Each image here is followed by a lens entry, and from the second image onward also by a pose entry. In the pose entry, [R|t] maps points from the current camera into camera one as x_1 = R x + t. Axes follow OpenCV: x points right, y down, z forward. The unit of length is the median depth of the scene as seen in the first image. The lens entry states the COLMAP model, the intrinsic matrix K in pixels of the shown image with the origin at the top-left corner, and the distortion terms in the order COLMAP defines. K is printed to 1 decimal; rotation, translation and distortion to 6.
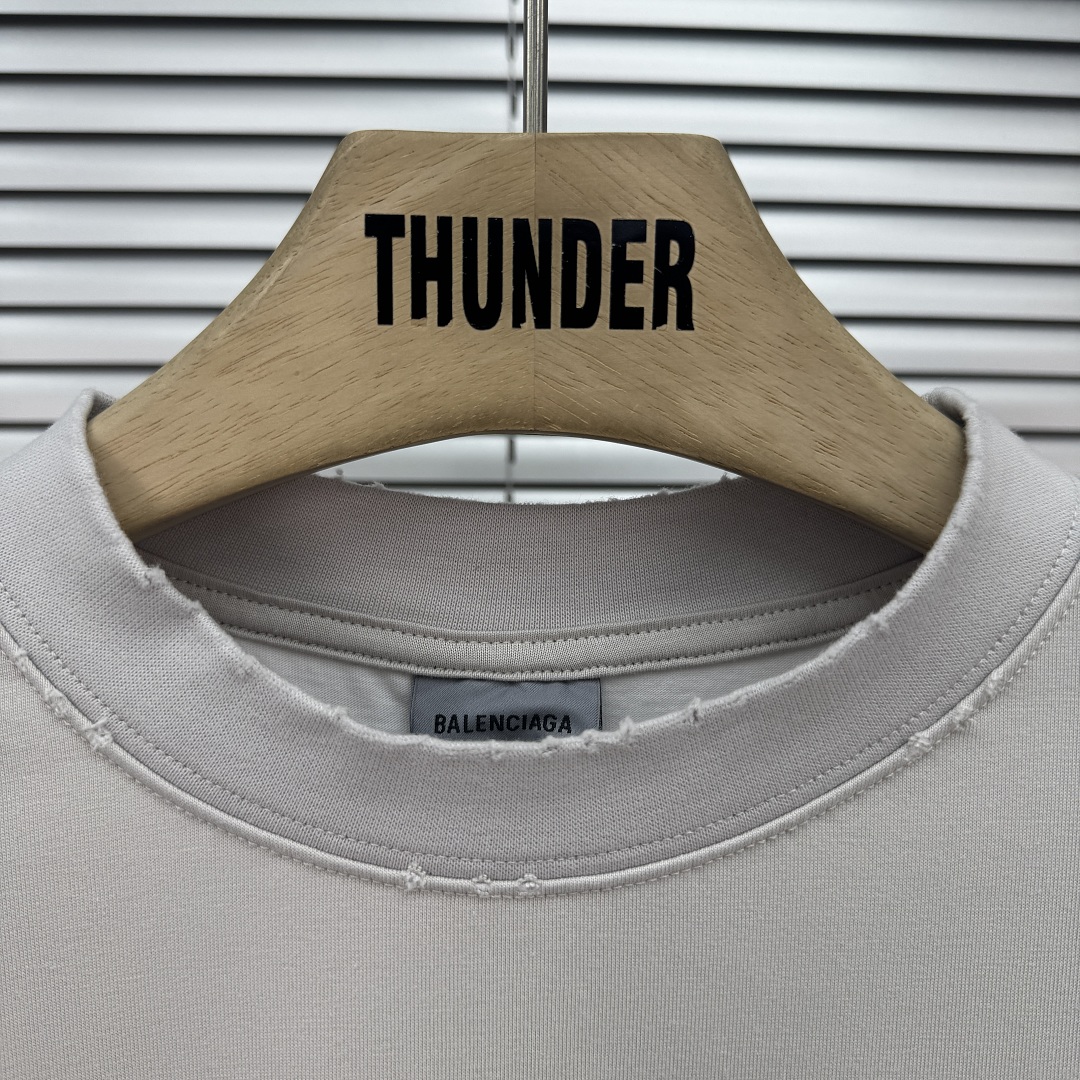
lens RADIAL K [[1116.5, 0, 540.7], [0, 1116.5, 573.5], [0, 0, 1]] dist [0.003309, 0.006945]
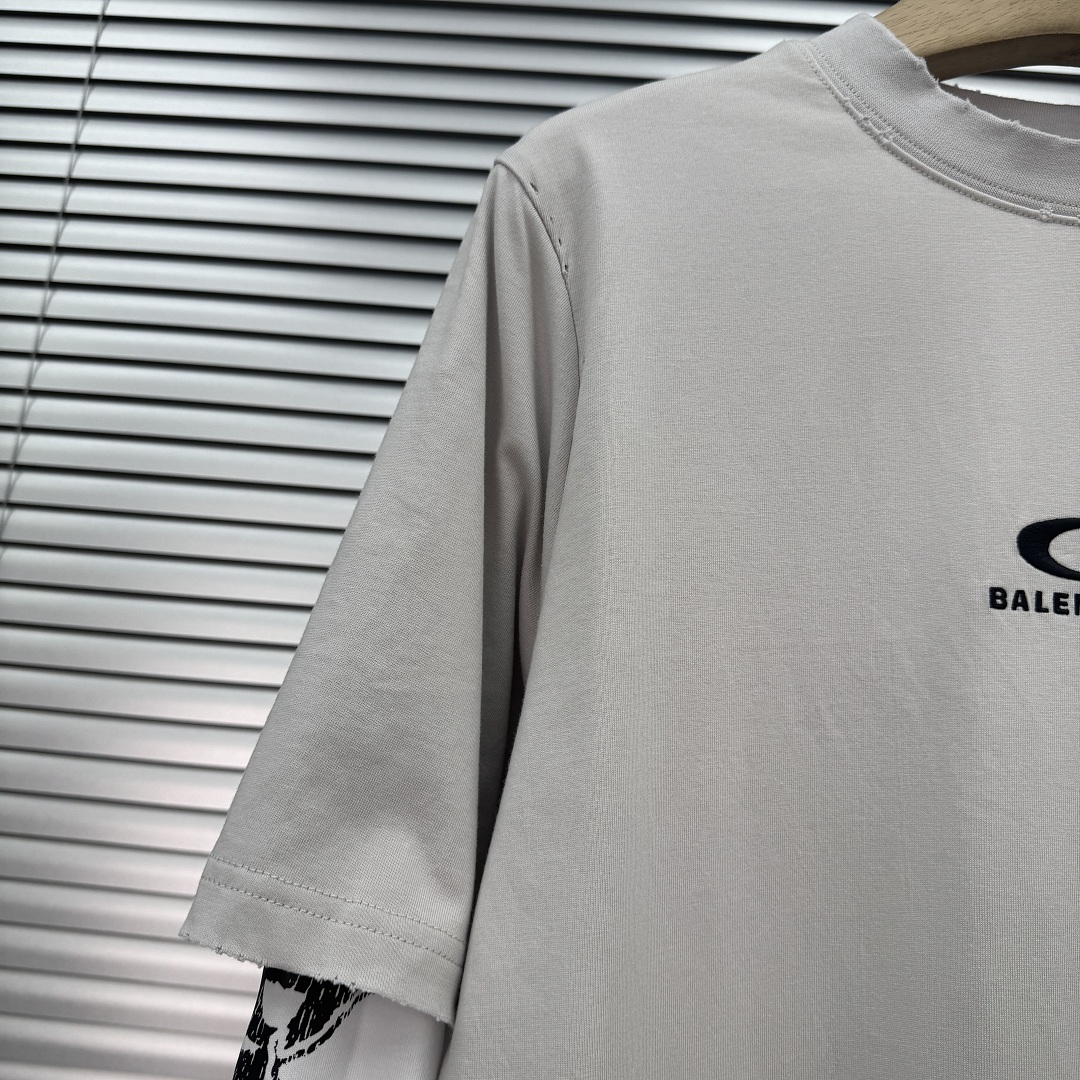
lens RADIAL K [[1116.5, 0, 540.7], [0, 1116.5, 573.5], [0, 0, 1]] dist [0.003309, 0.006945]
pose [[0.997225, 0.061917, -0.041328, -0.870555], [-0.070456, 0.964246, -0.255471, 1.434483], [0.024032, 0.257674, 0.965933, -0.736221]]
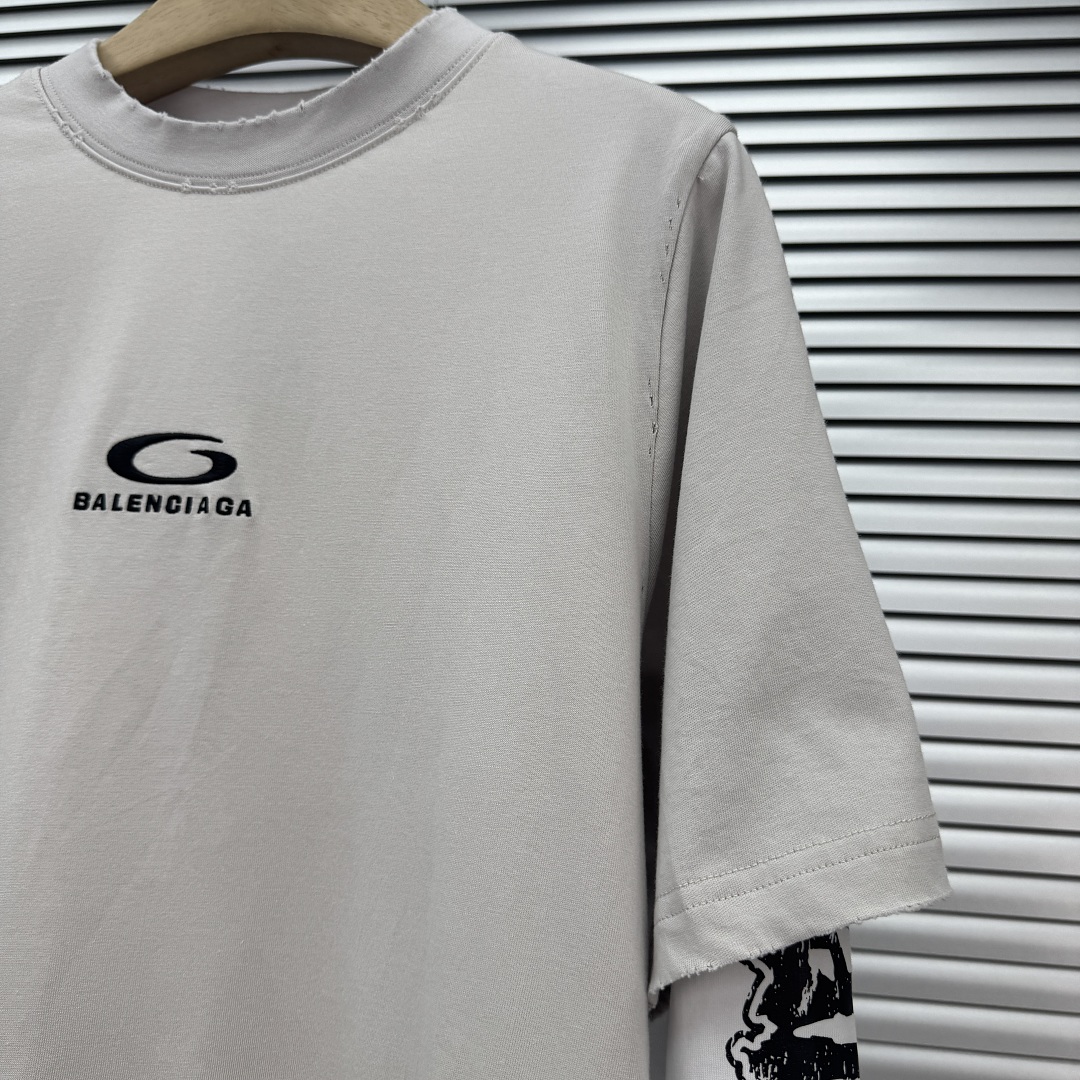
lens RADIAL K [[1116.5, 0, 540.7], [0, 1116.5, 573.5], [0, 0, 1]] dist [0.003309, 0.006945]
pose [[0.974317, 0.016235, -0.224593, 1.141974], [-0.076744, 0.961625, -0.263414, 1.608159], [0.211698, 0.273885, 0.938174, -0.809950]]
